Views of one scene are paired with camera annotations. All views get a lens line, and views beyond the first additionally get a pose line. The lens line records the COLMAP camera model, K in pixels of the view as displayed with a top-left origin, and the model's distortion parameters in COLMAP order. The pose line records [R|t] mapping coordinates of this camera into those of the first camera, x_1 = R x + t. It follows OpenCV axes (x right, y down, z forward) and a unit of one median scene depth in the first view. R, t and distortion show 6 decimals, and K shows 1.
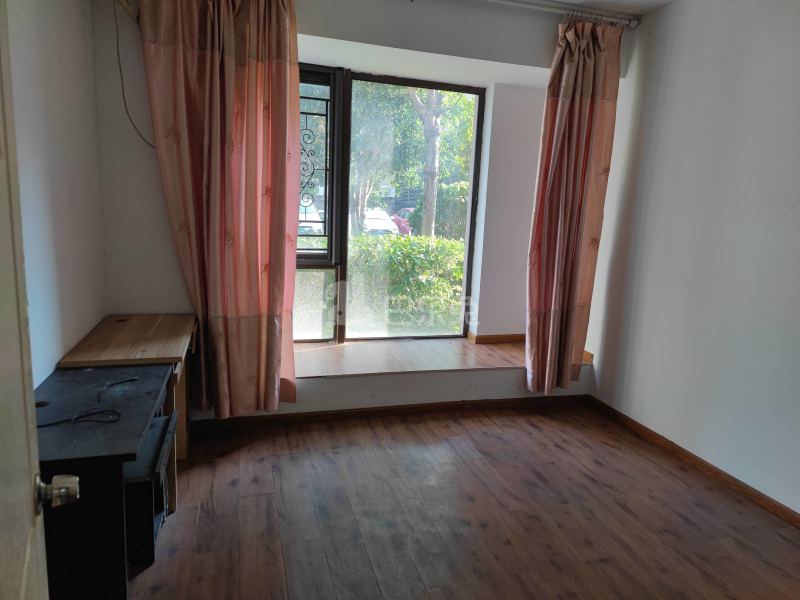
lens RADIAL K [[539.6, 0, 411.9], [0, 539.6, 295.8], [0, 0, 1]] dist [0.082142, -0.063512]
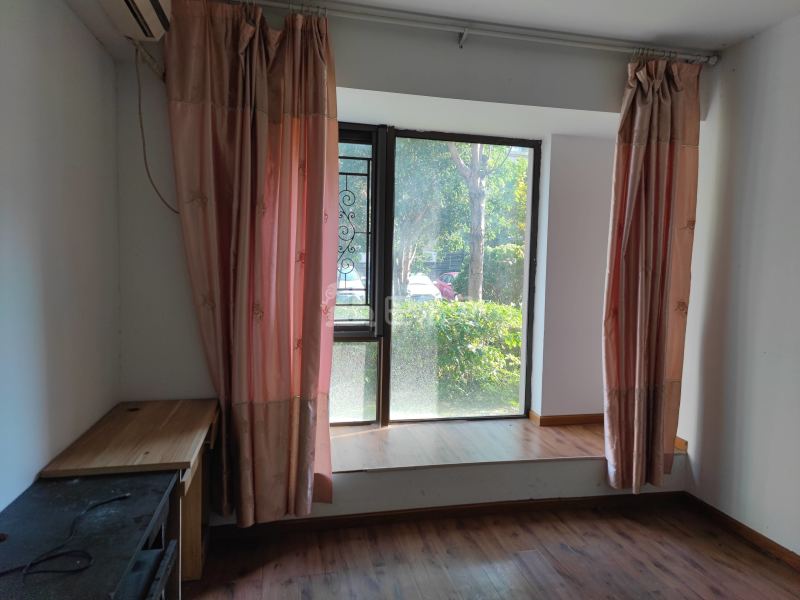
lens RADIAL K [[539.6, 0, 411.3], [0, 539.6, 298.0], [0, 0, 1]] dist [0.082142, -0.063512]
pose [[0.996766, -0.020571, -0.077681, -0.020097], [0.011554, 0.993323, -0.114786, -0.022193], [0.079524, 0.113517, 0.990348, 0.142159]]
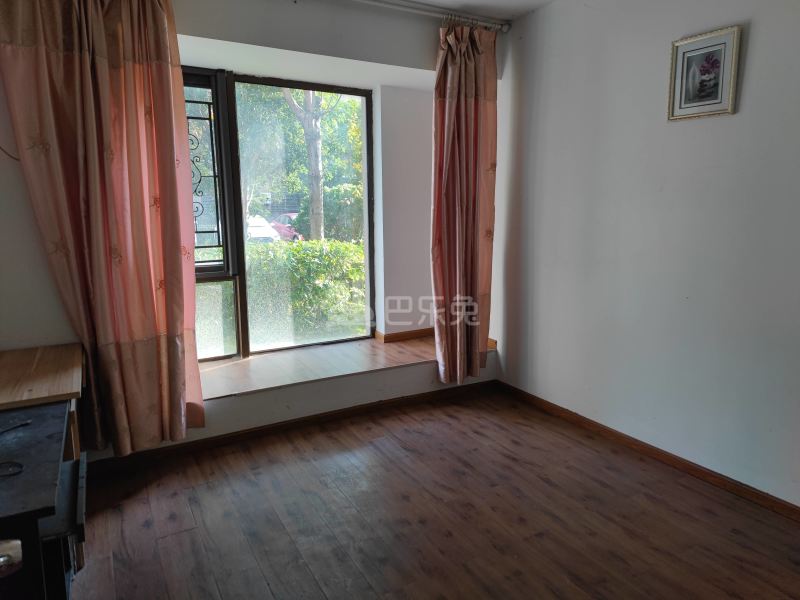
lens RADIAL K [[539.6, 0, 403.3], [0, 539.6, 286.7], [0, 0, 1]] dist [0.082142, -0.063512]
pose [[0.976584, -0.086971, 0.196774, -0.048846], [0.091129, 0.995765, -0.012155, 0.000548], [-0.194883, 0.029803, 0.980374, 0.010611]]
